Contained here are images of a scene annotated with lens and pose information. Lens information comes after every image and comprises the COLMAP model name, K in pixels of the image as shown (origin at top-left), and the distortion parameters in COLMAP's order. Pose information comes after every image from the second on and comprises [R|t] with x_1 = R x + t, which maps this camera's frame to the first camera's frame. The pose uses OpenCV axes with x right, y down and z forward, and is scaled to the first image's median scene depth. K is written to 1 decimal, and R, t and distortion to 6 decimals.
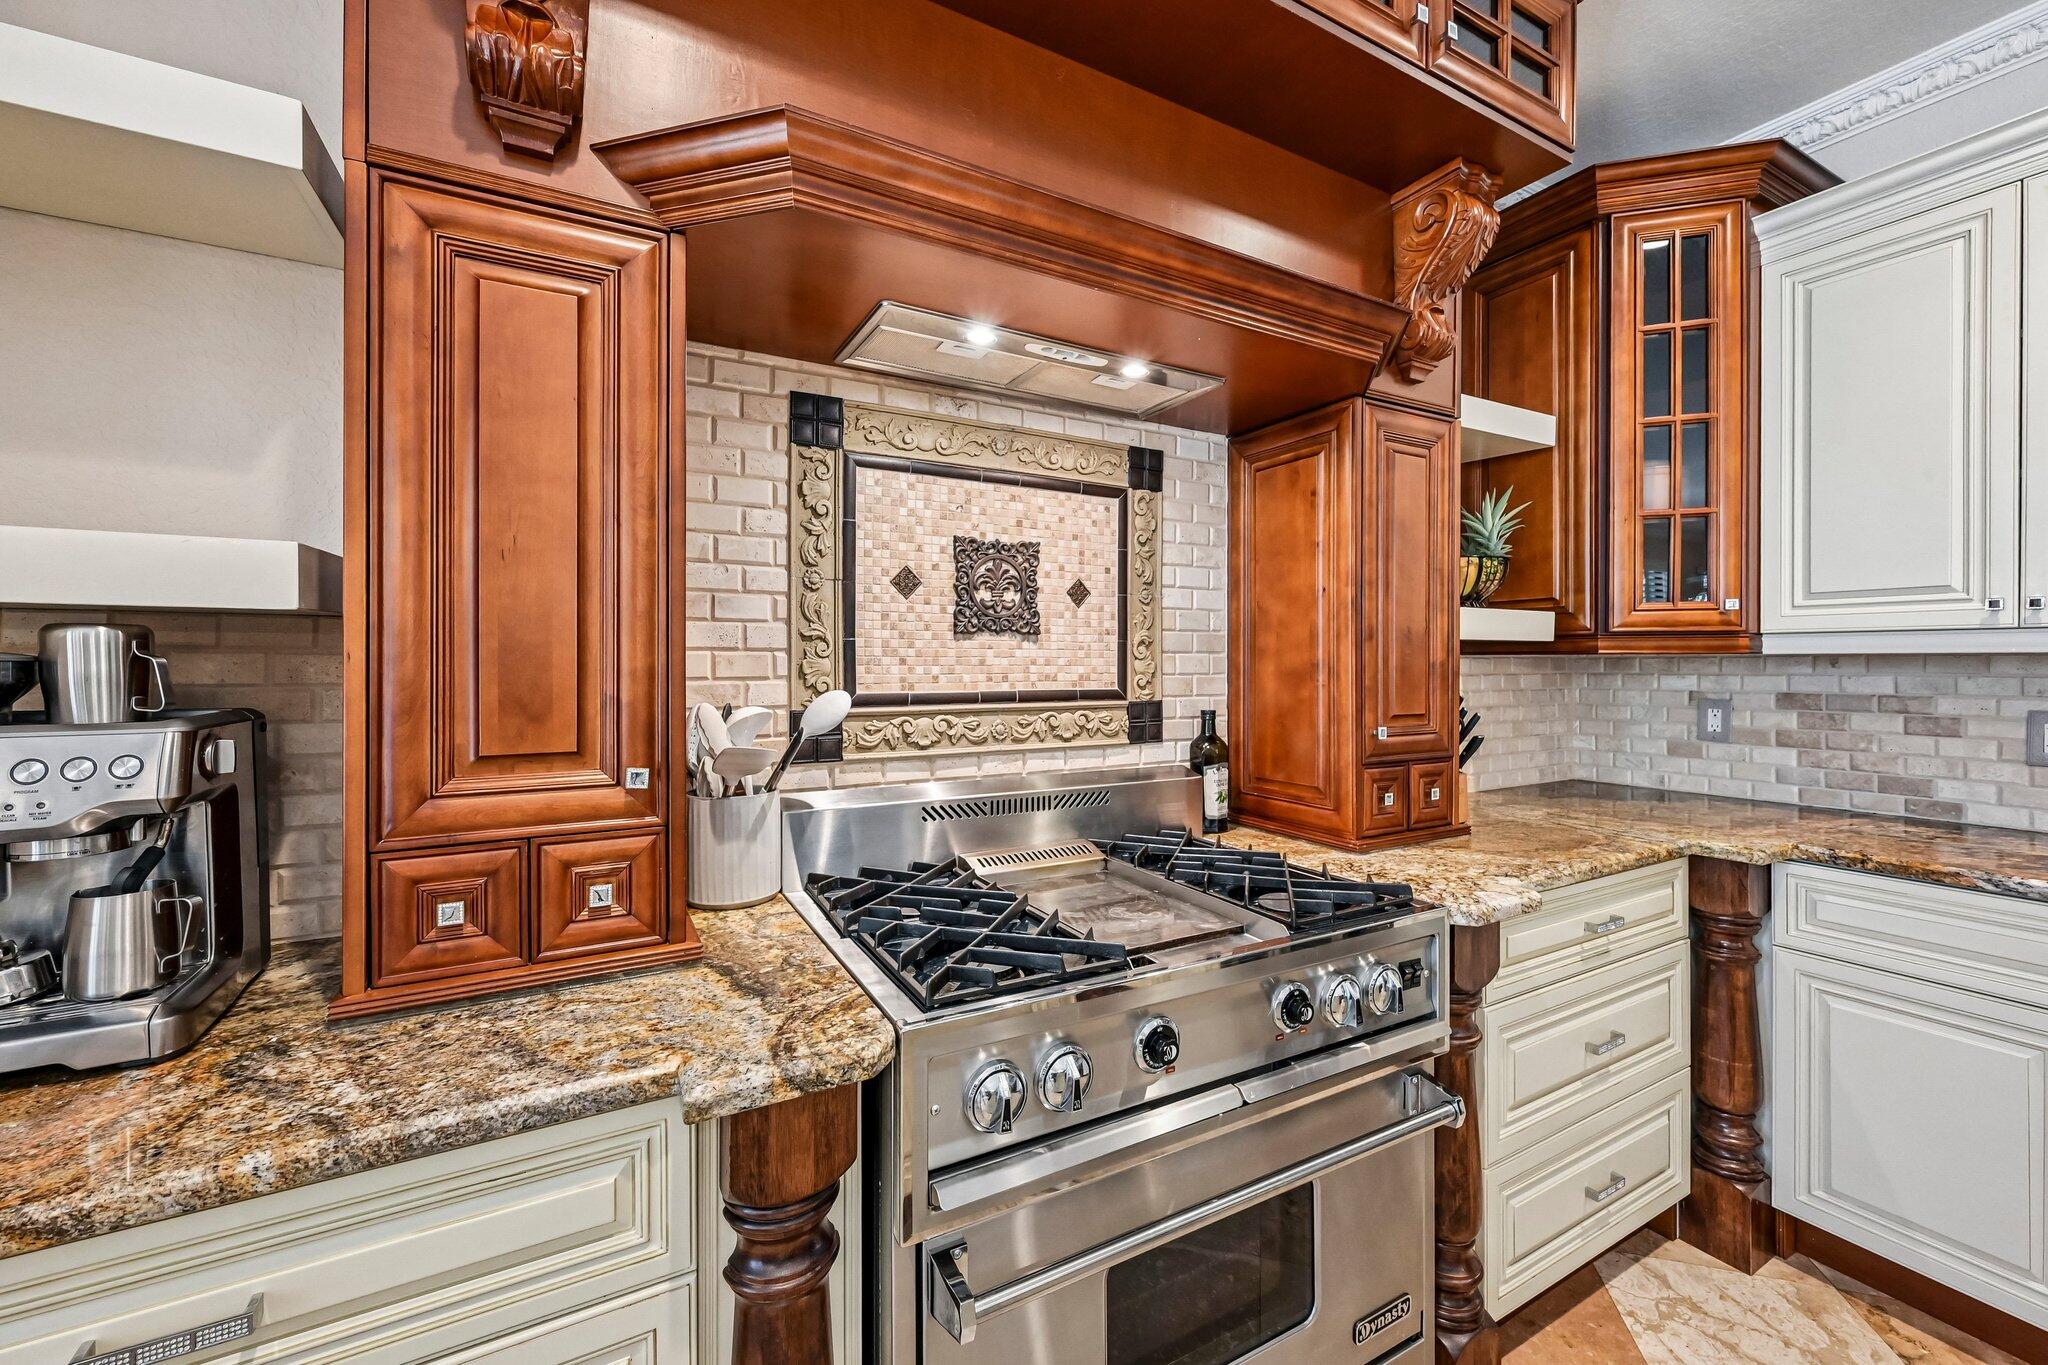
lens RADIAL K [[814.7, 0, 1024.7], [0, 814.7, 665.8], [0, 0, 1]] dist [-0.003276, 0.000243]
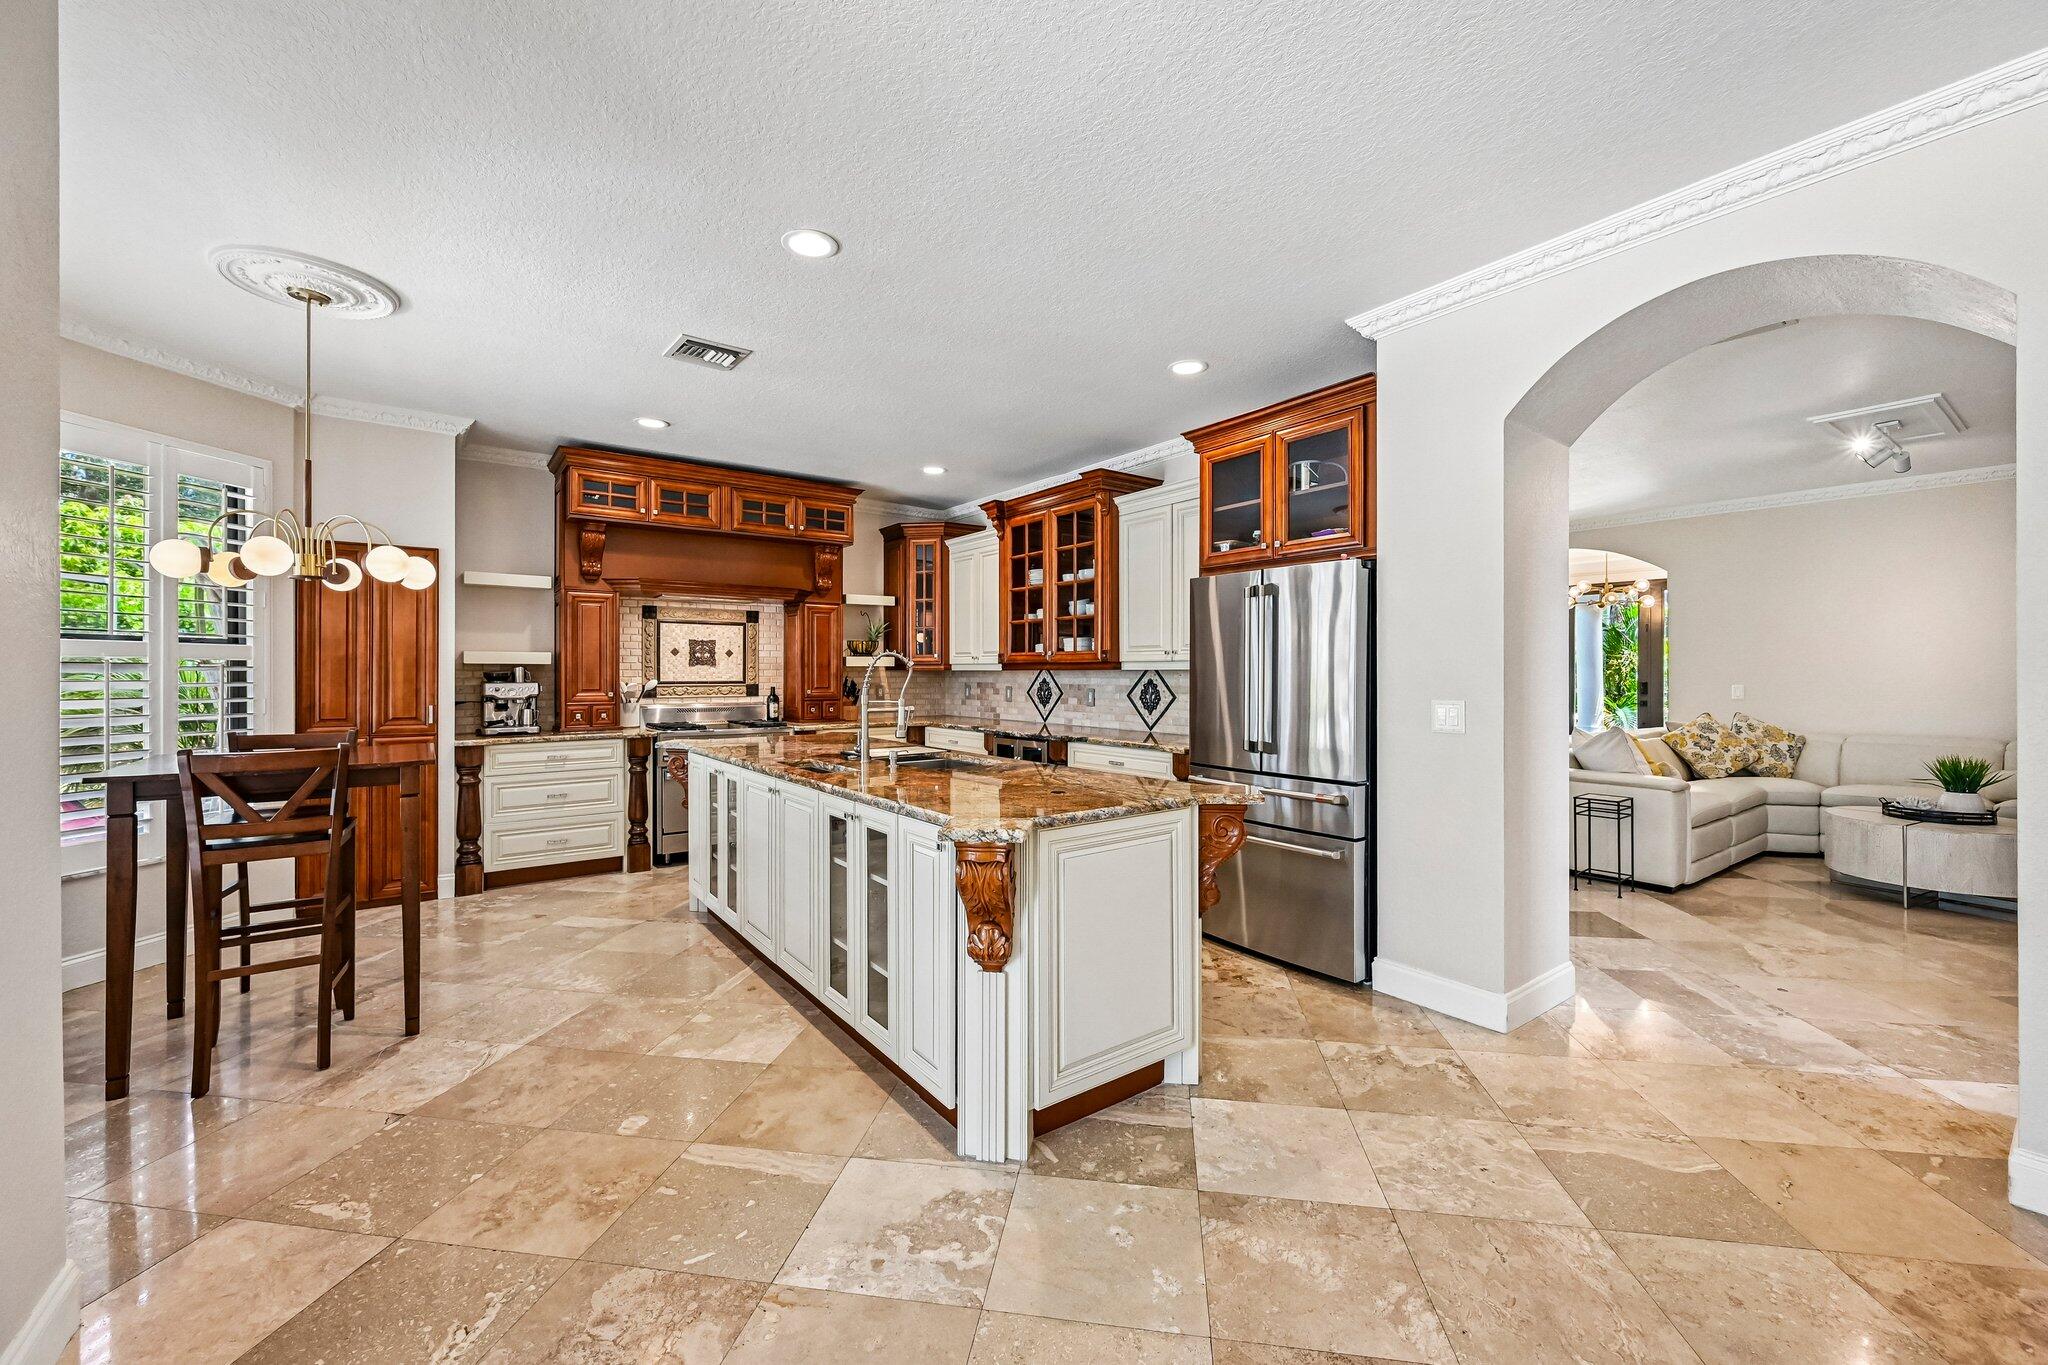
lens RADIAL K [[808.1, 0, 1018.8], [0, 808.1, 677.5], [0, 0, 1]] dist [0.001132, 0.000230]
pose [[0.992179, -0.000425, 0.124819, 0.953553], [0.000136, 0.999997, 0.002318, 0.008847], [-0.124820, -0.002283, 0.992177, -2.880119]]
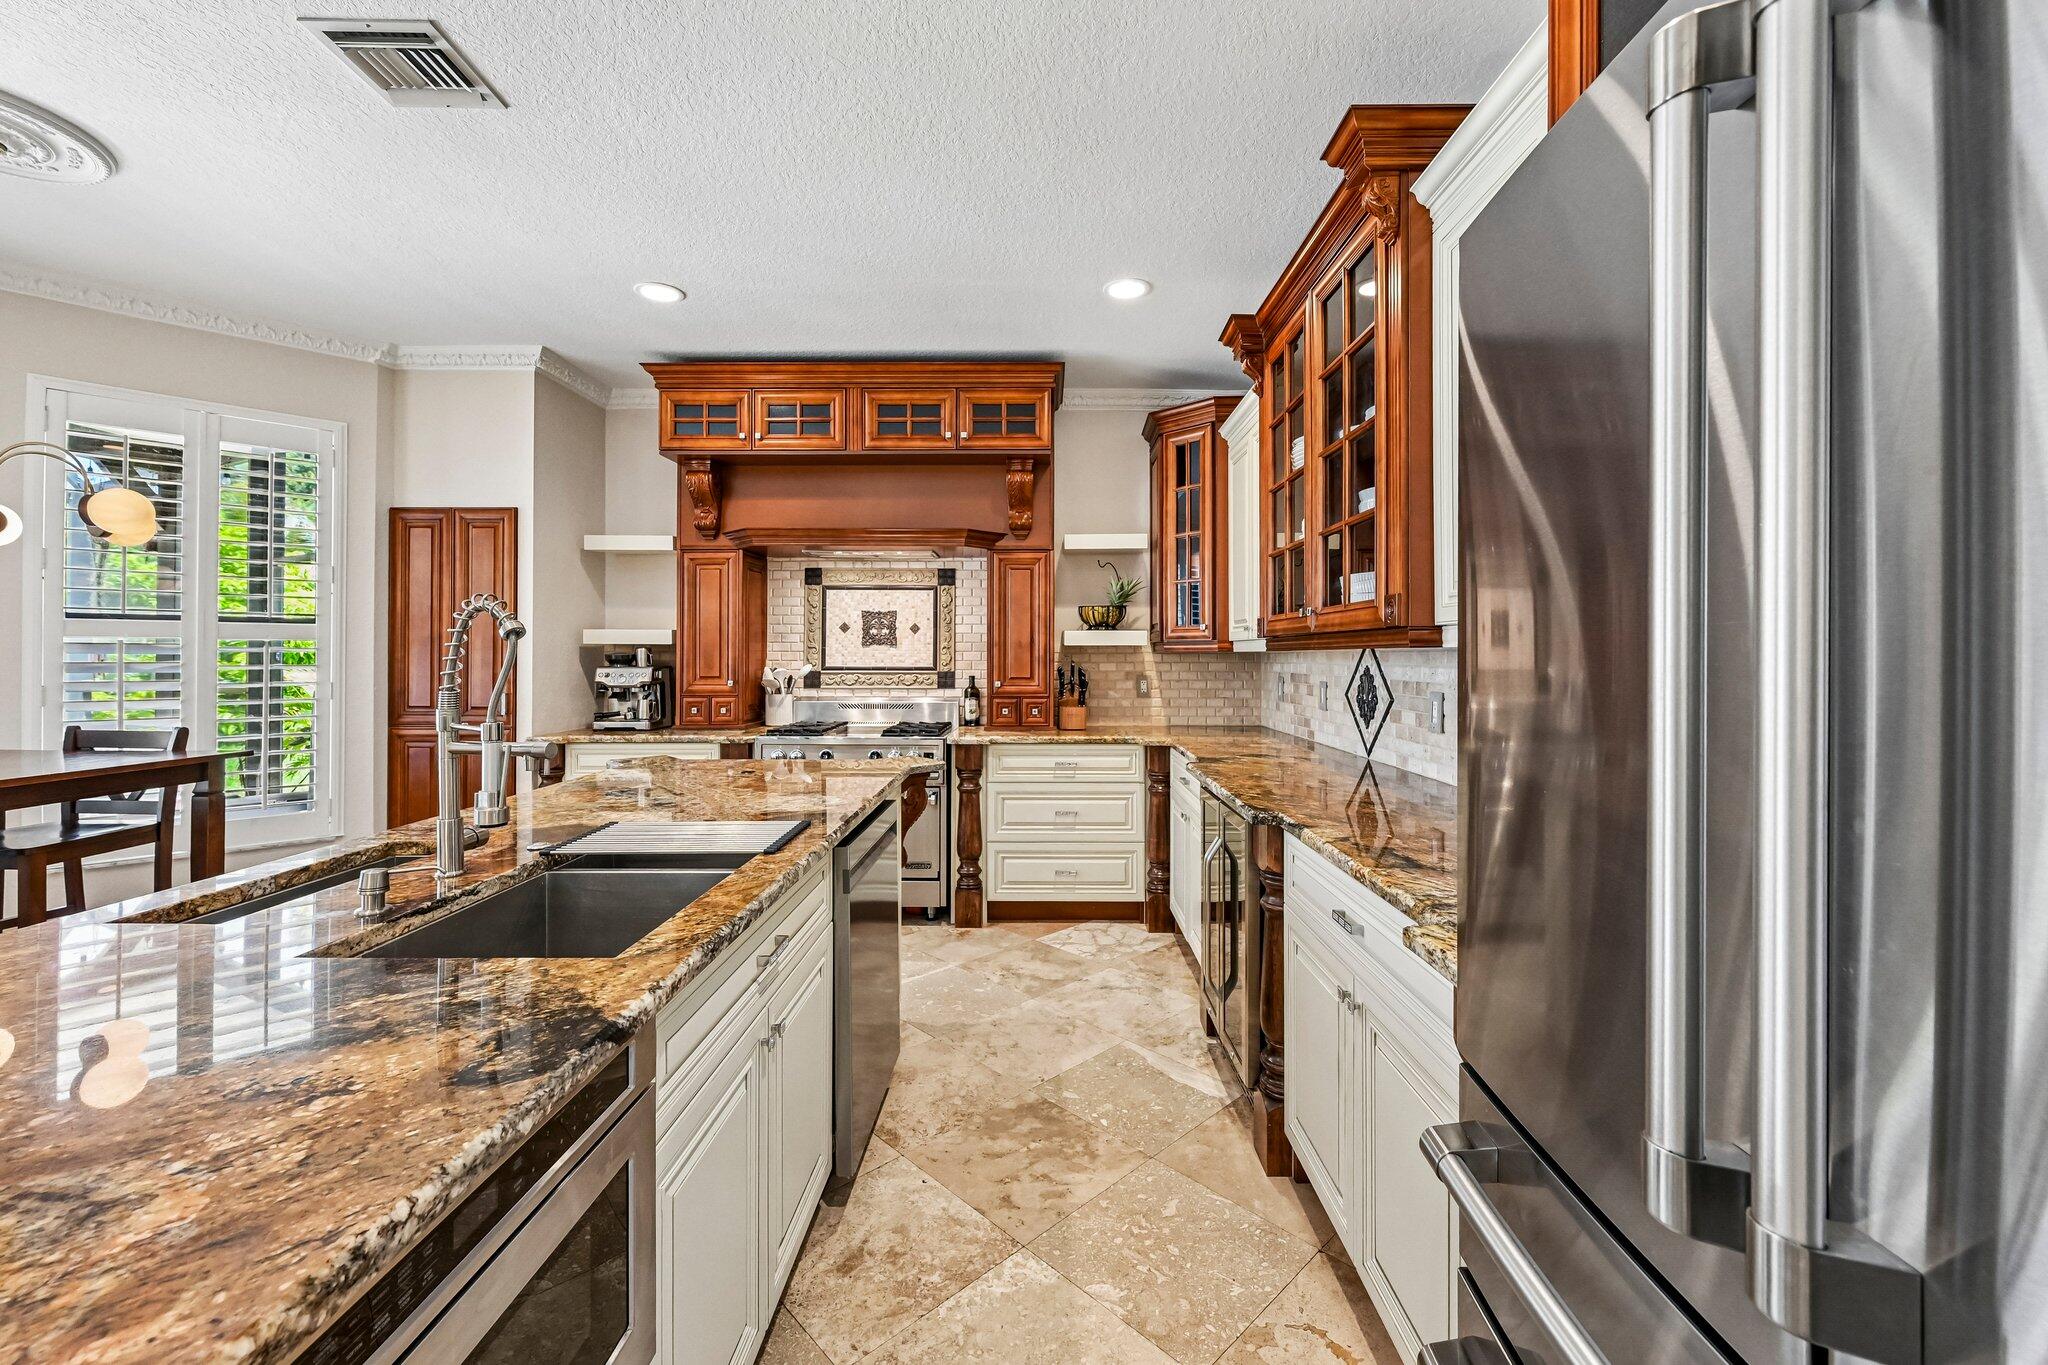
lens RADIAL K [[814.5, 0, 1028.0], [0, 814.5, 655.1], [0, 0, 1]] dist [-0.000039, 0.000092]
pose [[0.869112, 0.000535, -0.494615, 1.790791], [-0.003169, 0.999985, -0.004487, 0.004976], [0.494605, 0.005468, 0.869101, -1.151835]]
